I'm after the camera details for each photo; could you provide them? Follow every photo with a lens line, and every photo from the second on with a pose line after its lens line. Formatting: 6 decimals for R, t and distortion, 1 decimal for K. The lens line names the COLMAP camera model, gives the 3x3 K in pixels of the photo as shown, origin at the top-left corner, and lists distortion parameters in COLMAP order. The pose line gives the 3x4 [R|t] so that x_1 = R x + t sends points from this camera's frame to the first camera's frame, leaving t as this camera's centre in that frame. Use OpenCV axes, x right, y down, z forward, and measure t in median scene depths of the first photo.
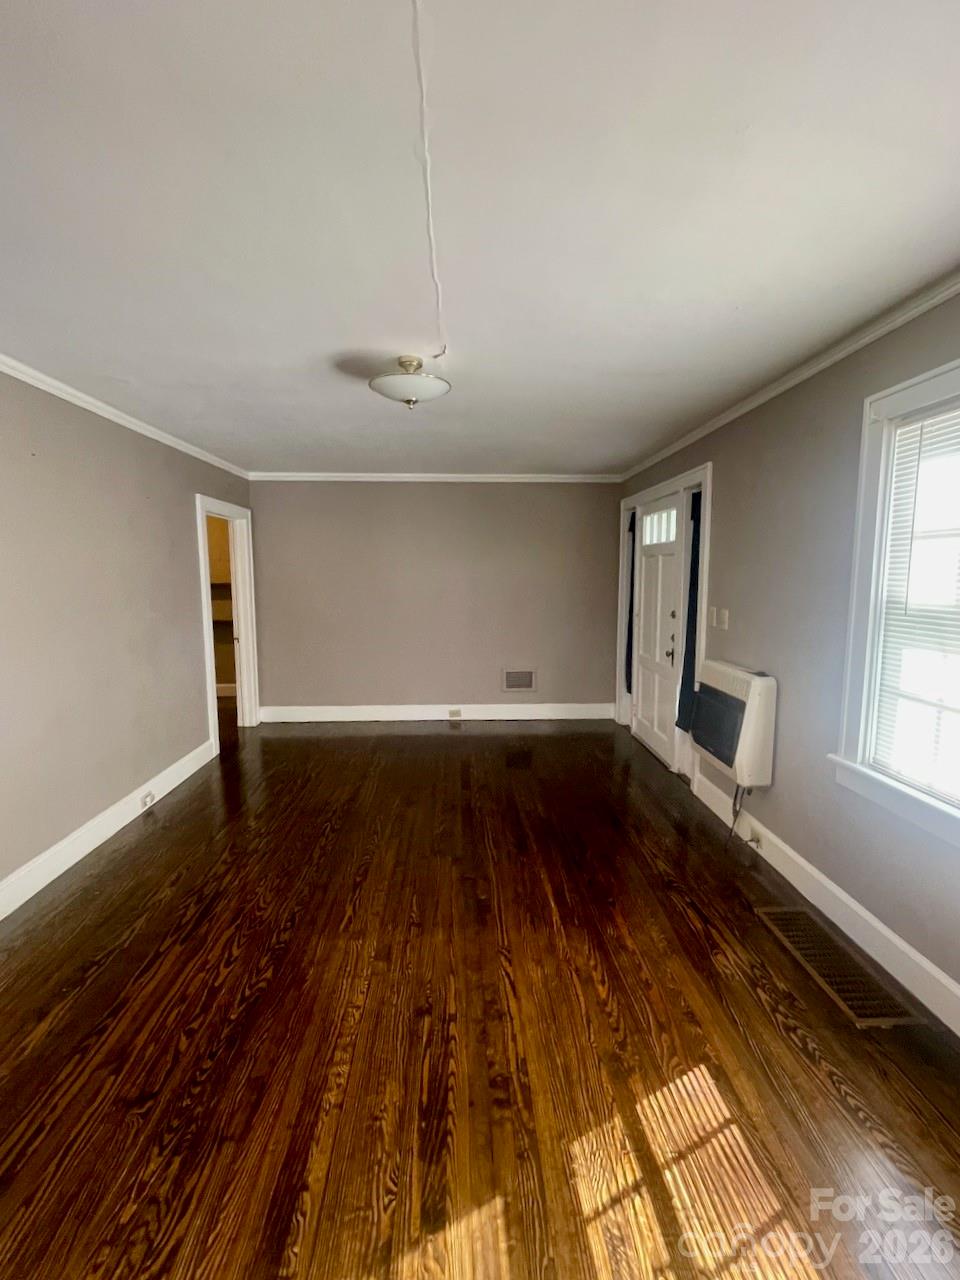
lens RADIAL K [[517.7, 0, 477.2], [0, 517.7, 632.7], [0, 0, 1]] dist [0.000657, 0.000419]
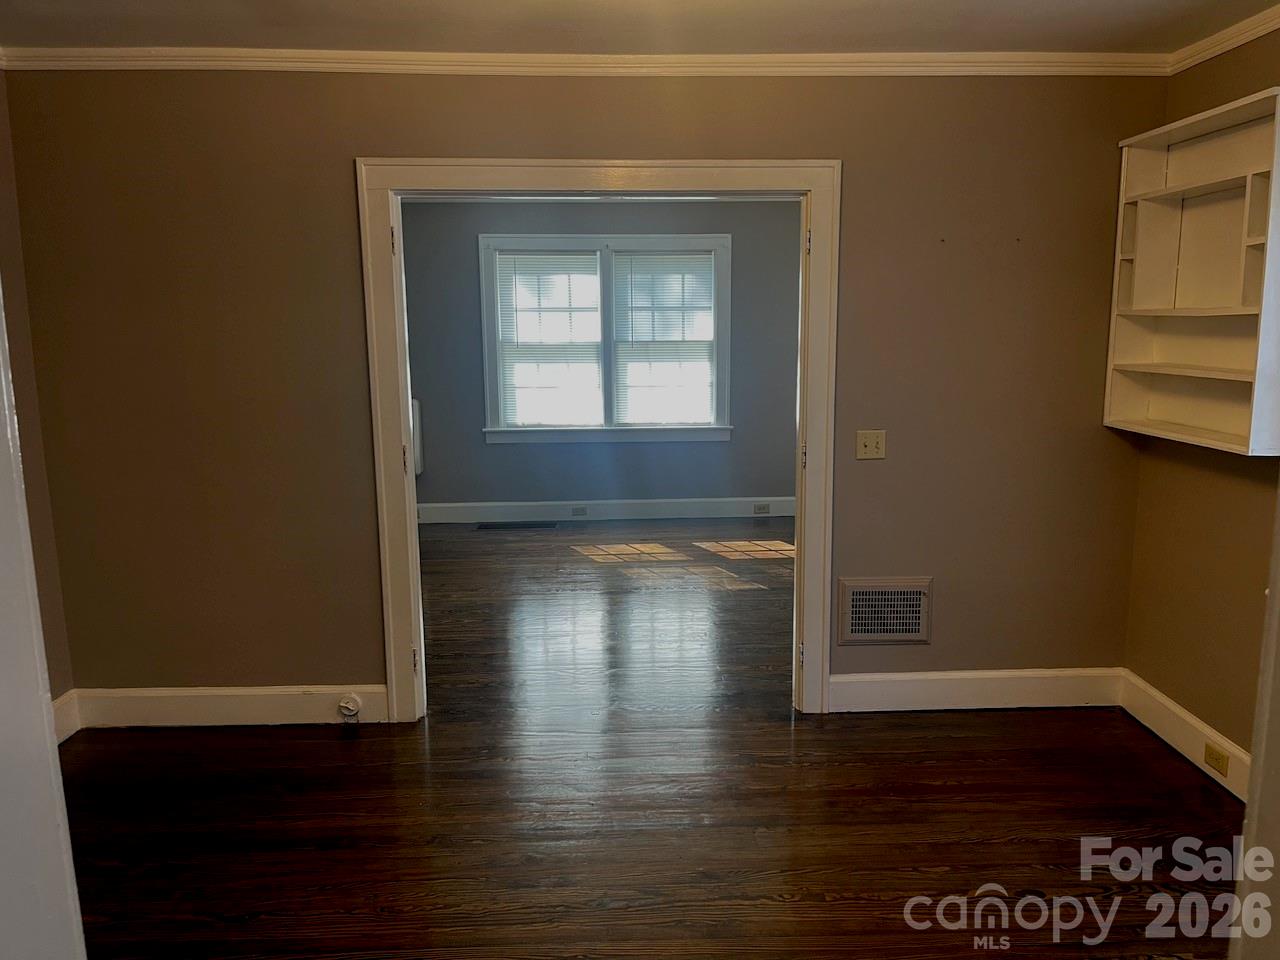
lens RADIAL K [[958.3, 0, 640.0], [0, 958.3, 480.0], [0, 0, 1]] dist [-0.000127, -0.000036]
pose [[0.013886, -0.166235, 0.985988, -2.838161], [0.116813, 0.979601, 0.163513, -0.077318], [-0.993057, 0.112906, 0.033021, 0.400145]]
